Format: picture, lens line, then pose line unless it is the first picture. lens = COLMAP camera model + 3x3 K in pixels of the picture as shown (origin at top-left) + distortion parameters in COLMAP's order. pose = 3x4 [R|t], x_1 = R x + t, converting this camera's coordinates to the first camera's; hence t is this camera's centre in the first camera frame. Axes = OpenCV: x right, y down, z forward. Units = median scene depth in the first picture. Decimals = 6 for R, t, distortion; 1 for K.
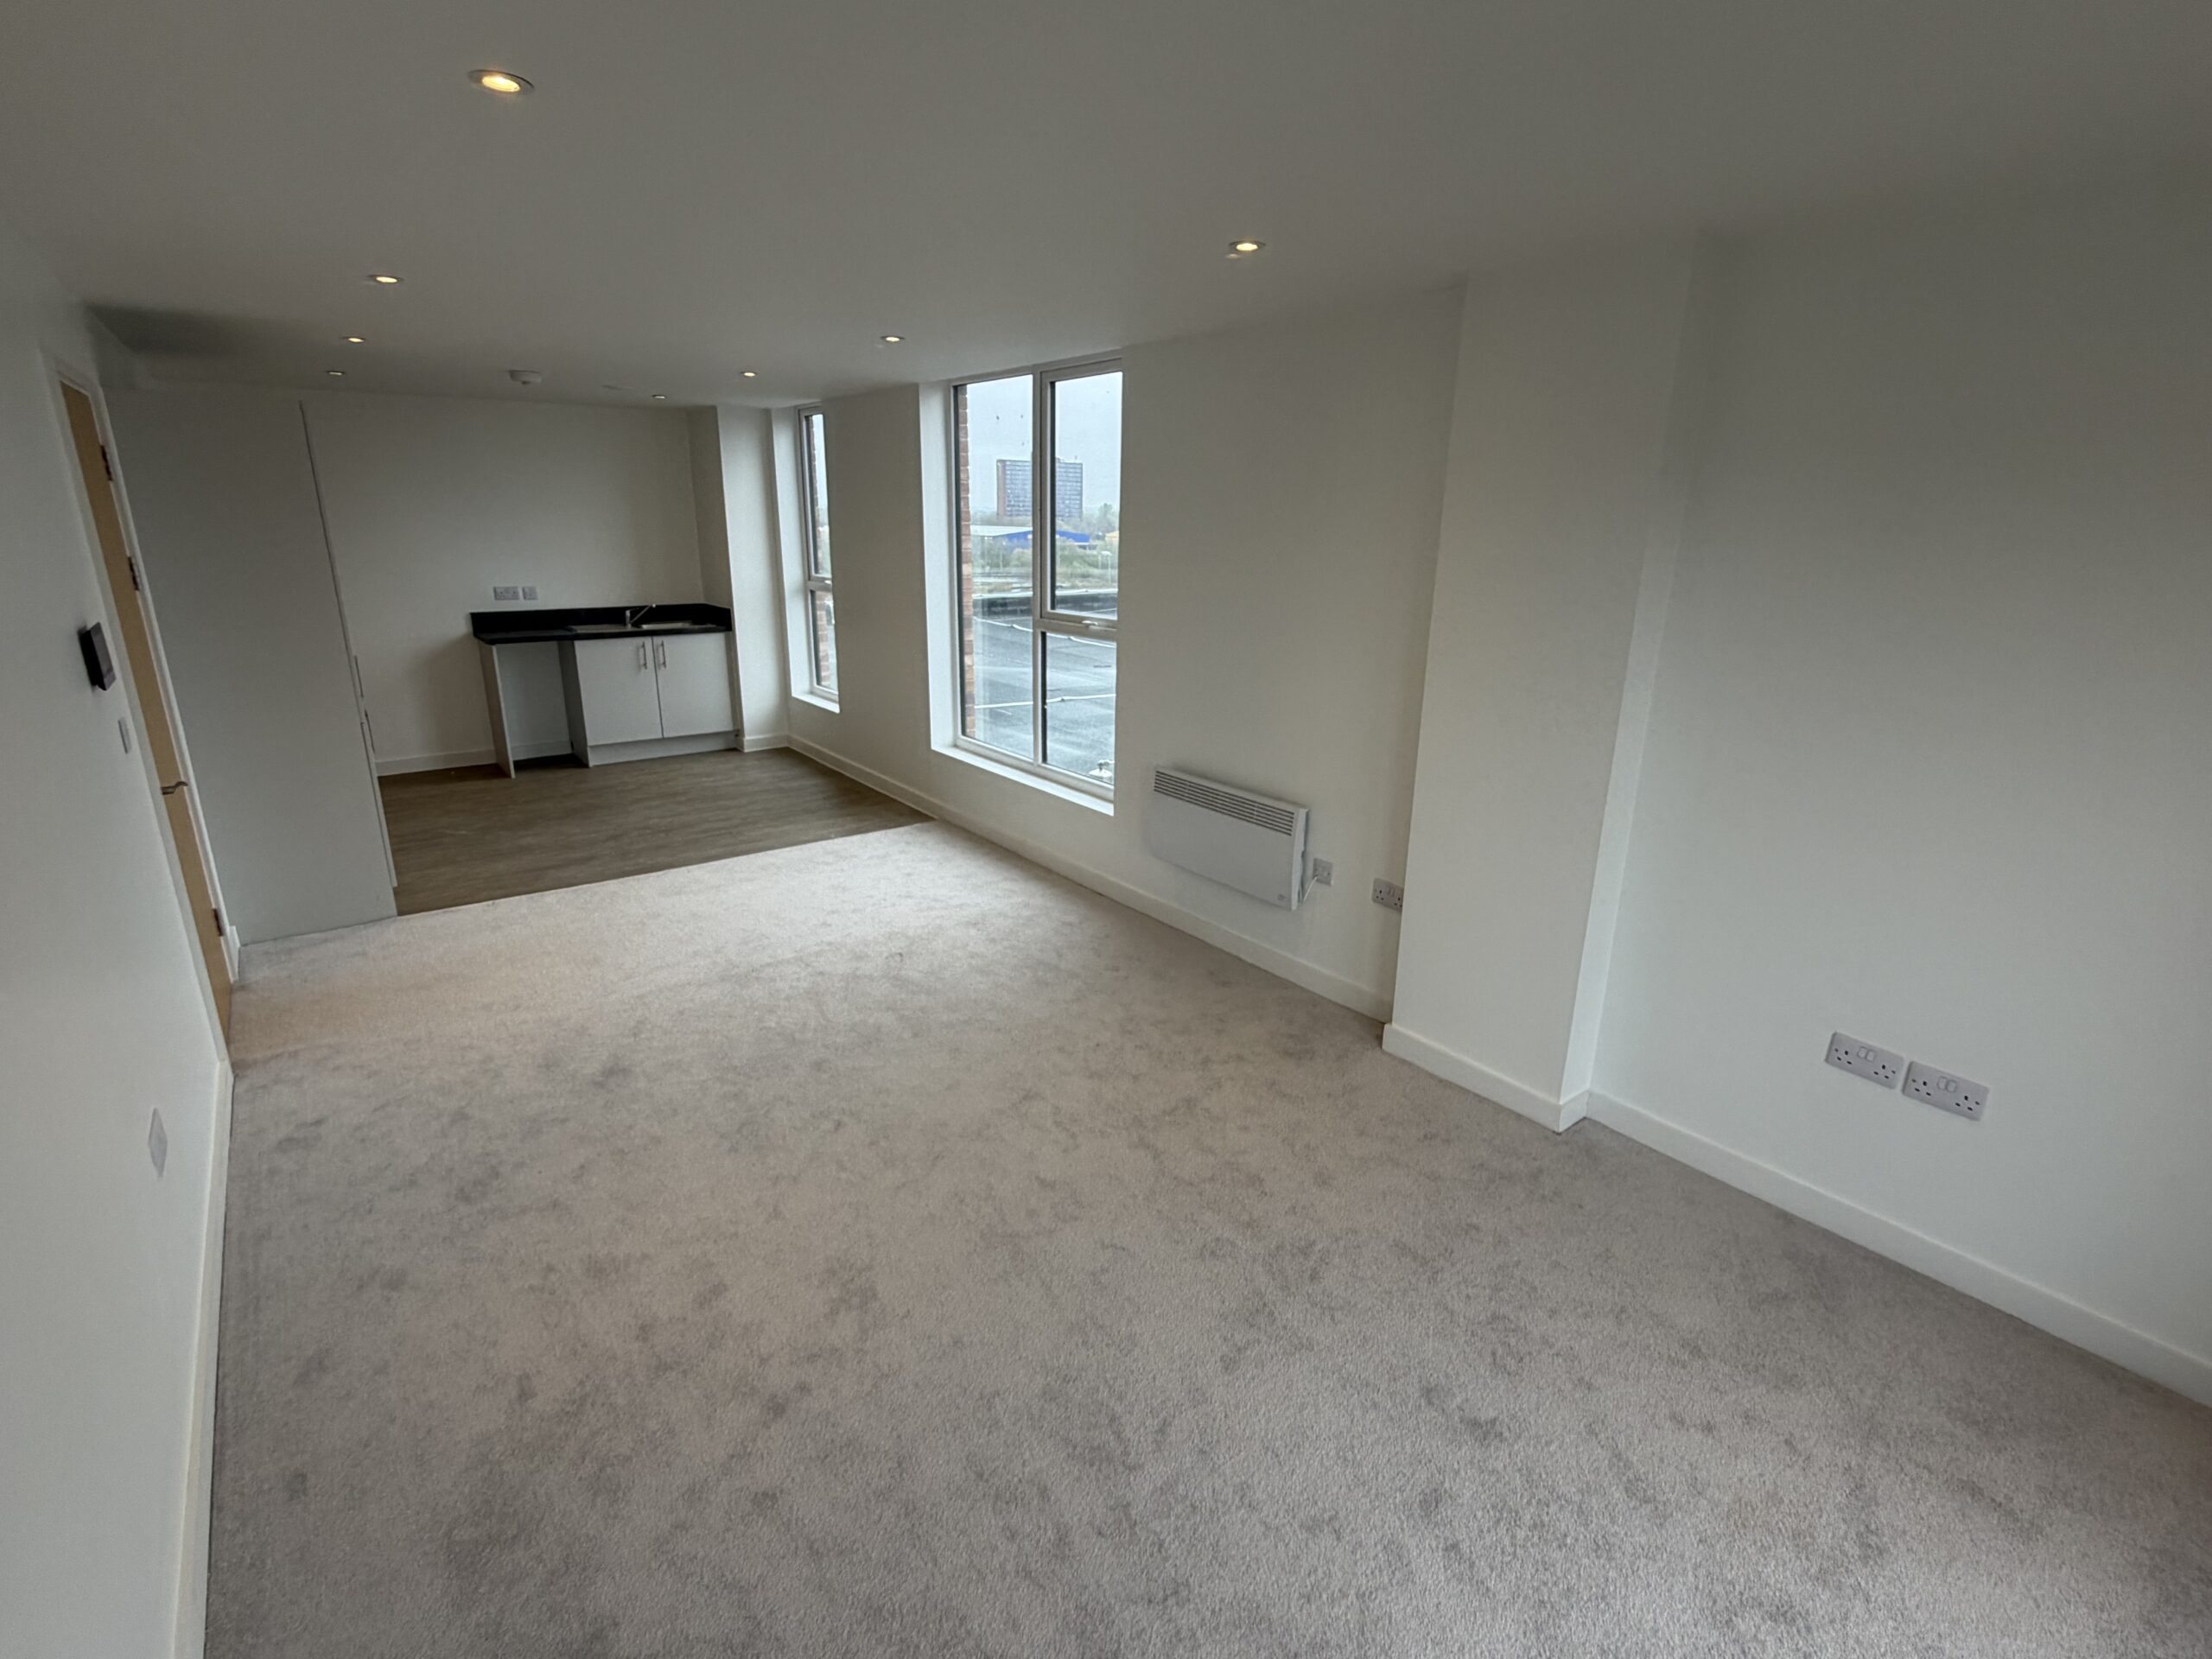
lens RADIAL K [[1053.5, 0, 1101.5], [0, 1053.5, 836.2], [0, 0, 1]] dist [-0.003001, -0.000684]
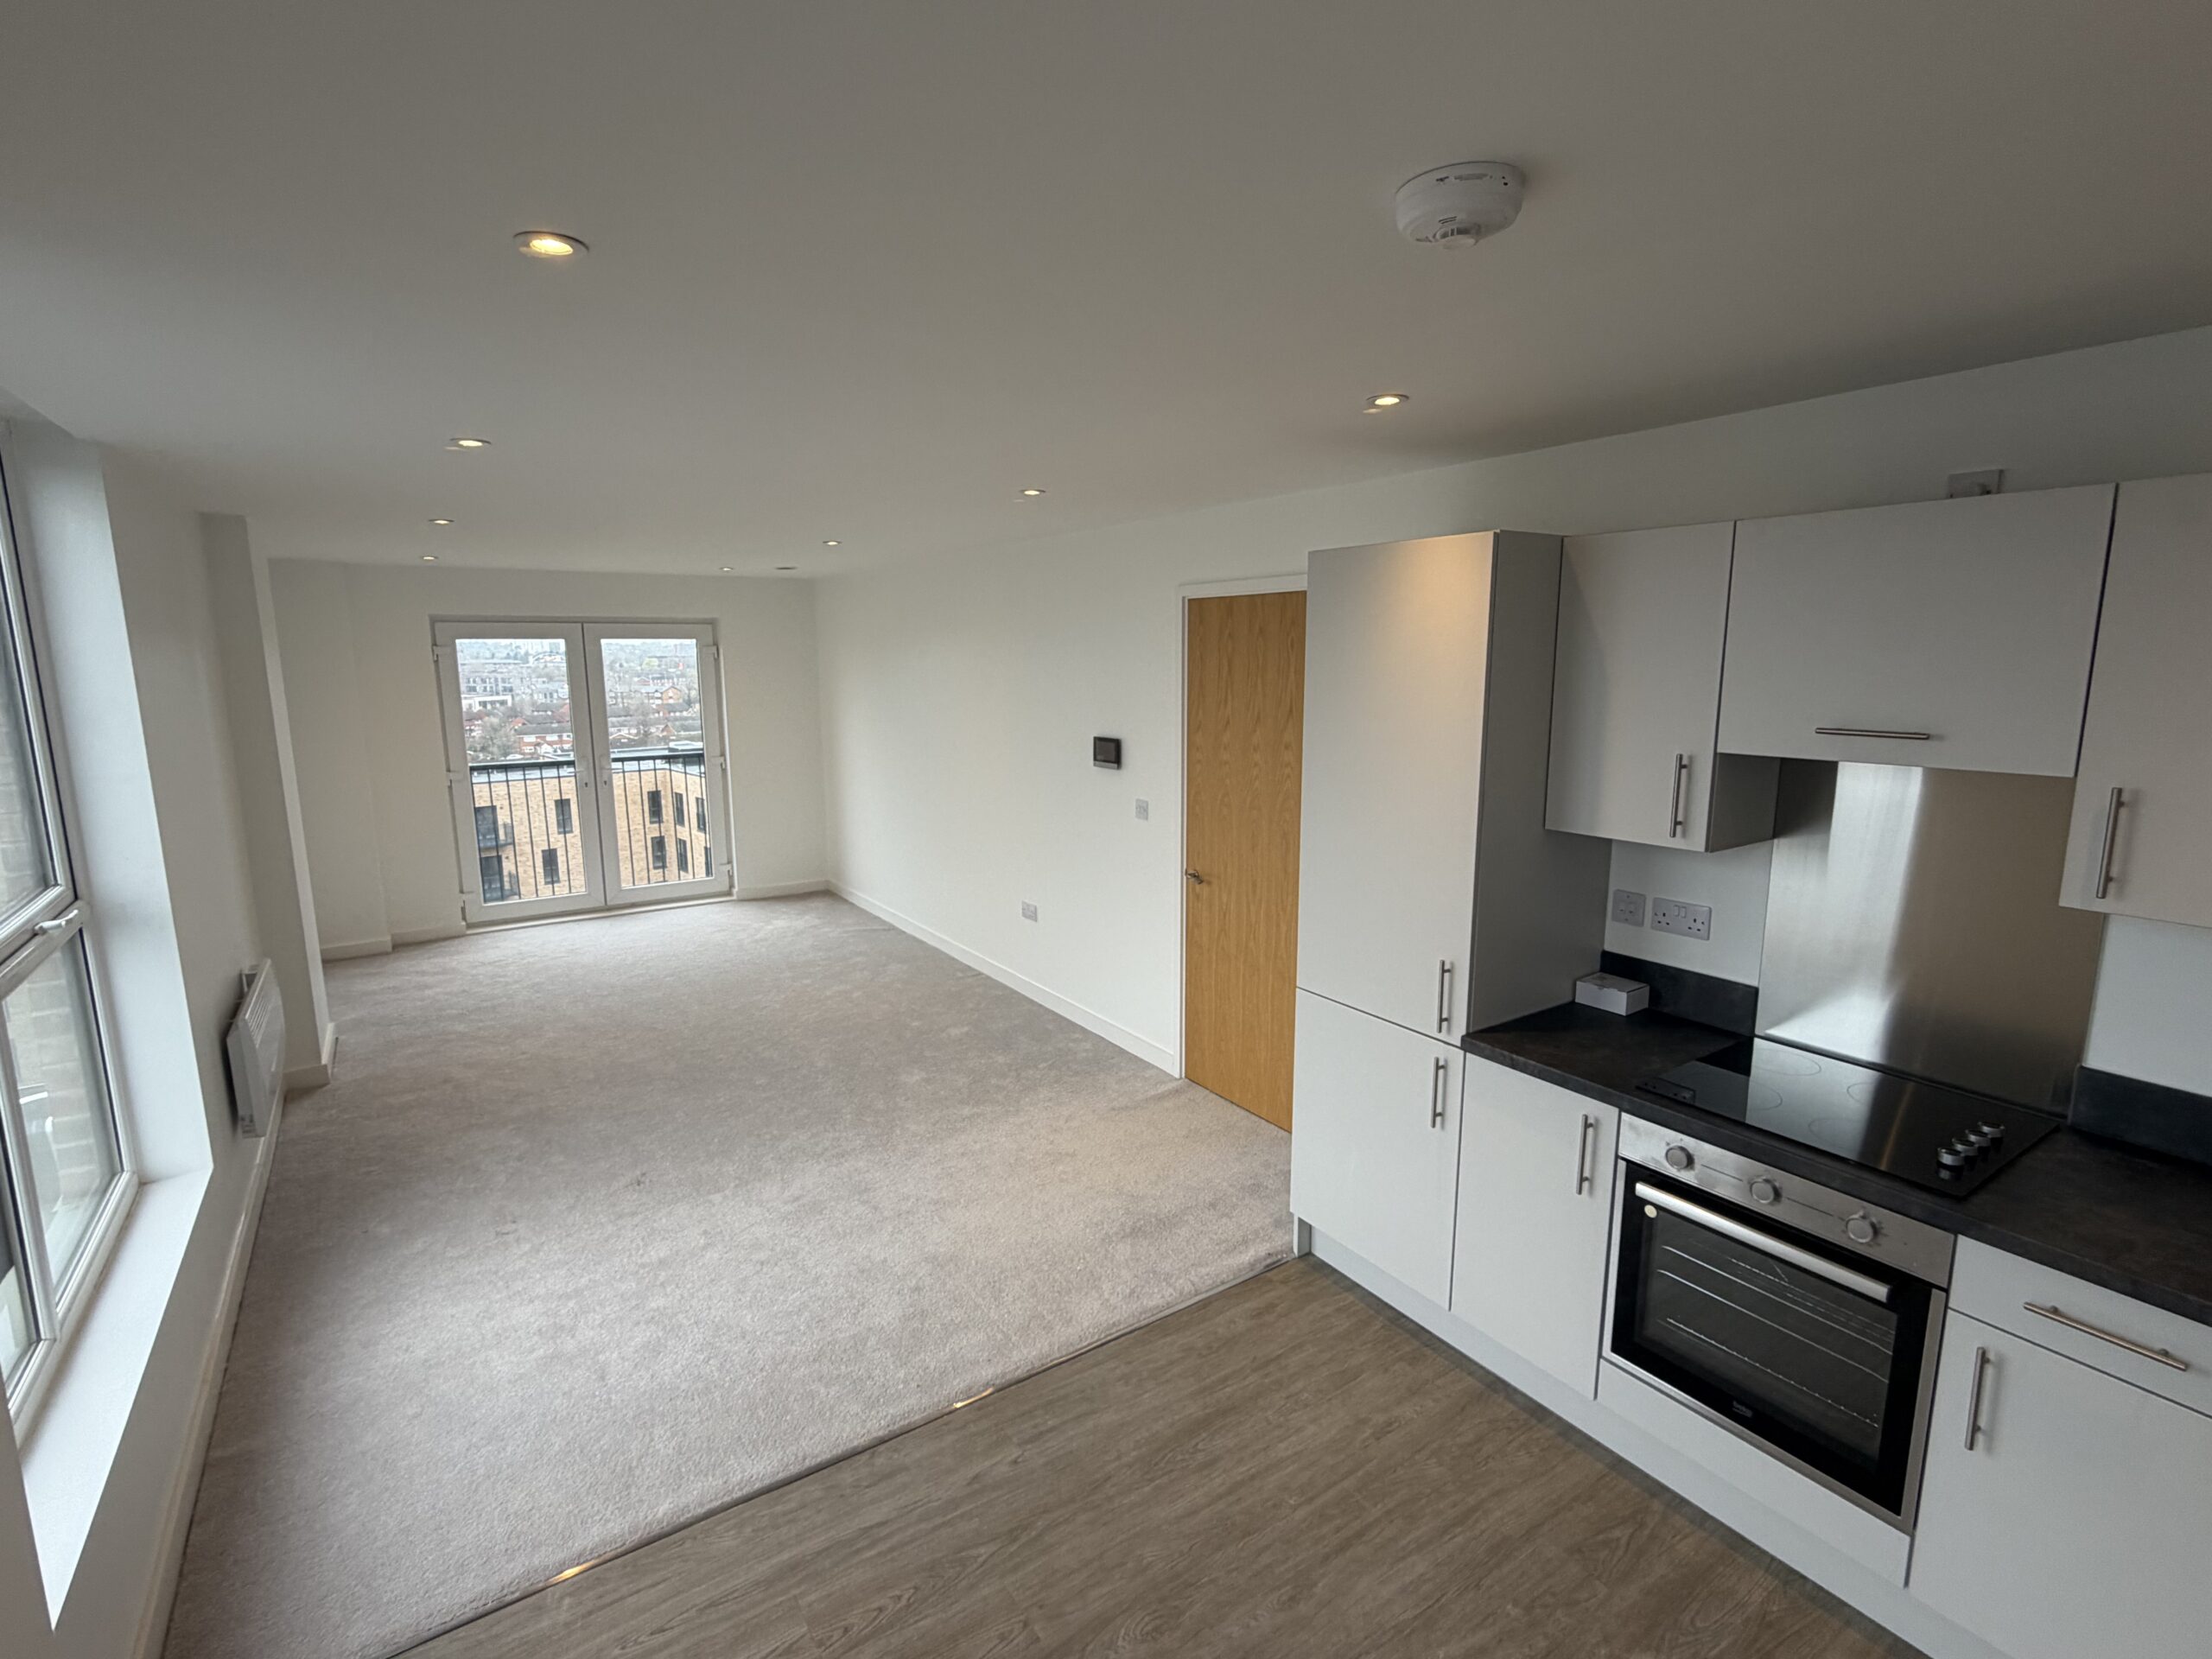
lens RADIAL K [[1053.5, 0, 1096.1], [0, 1053.5, 829.4], [0, 0, 1]] dist [-0.003001, -0.000684]
pose [[-0.997927, -0.018290, 0.061703, -0.365098], [0.011368, 0.893595, 0.448729, -0.318067], [-0.063344, 0.448500, -0.891535, 0.963203]]
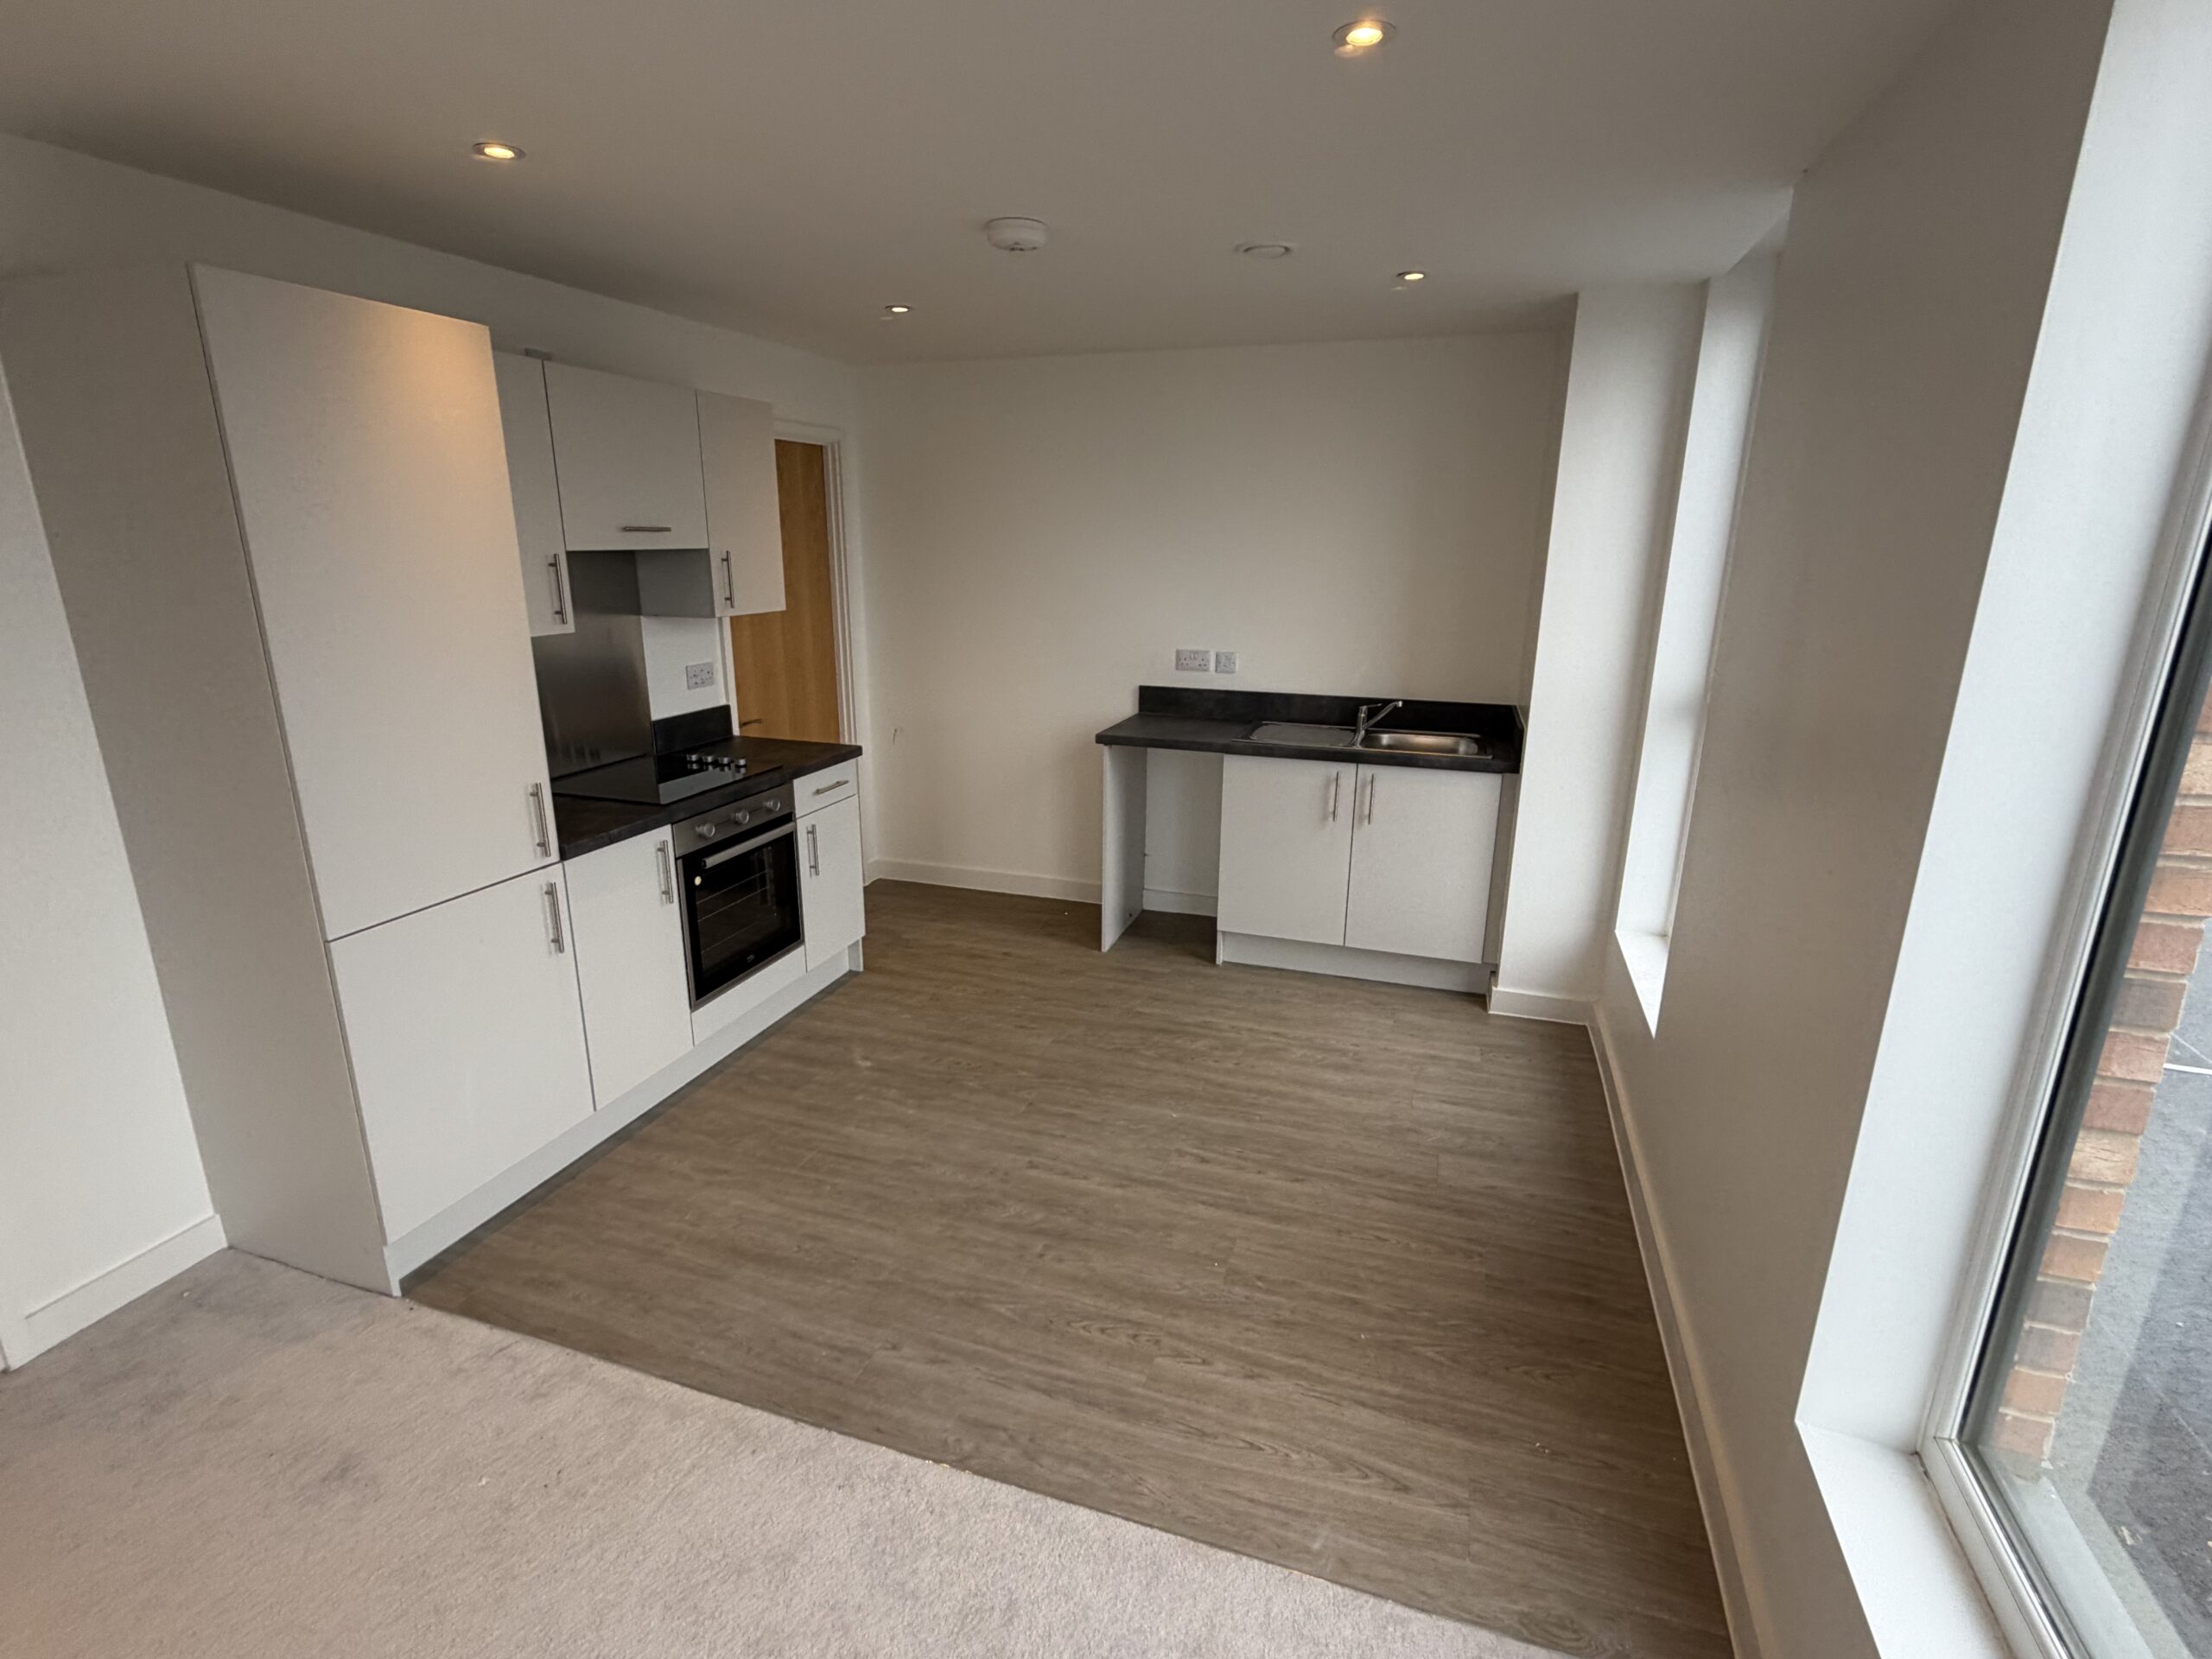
lens RADIAL K [[1053.5, 0, 1097.1], [0, 1053.5, 826.0], [0, 0, 1]] dist [-0.003001, -0.000684]
pose [[0.556544, 0.214747, -0.802585, -0.069517], [-0.241647, 0.966094, 0.090929, -0.177707], [0.794900, 0.143337, 0.589567, 0.594734]]
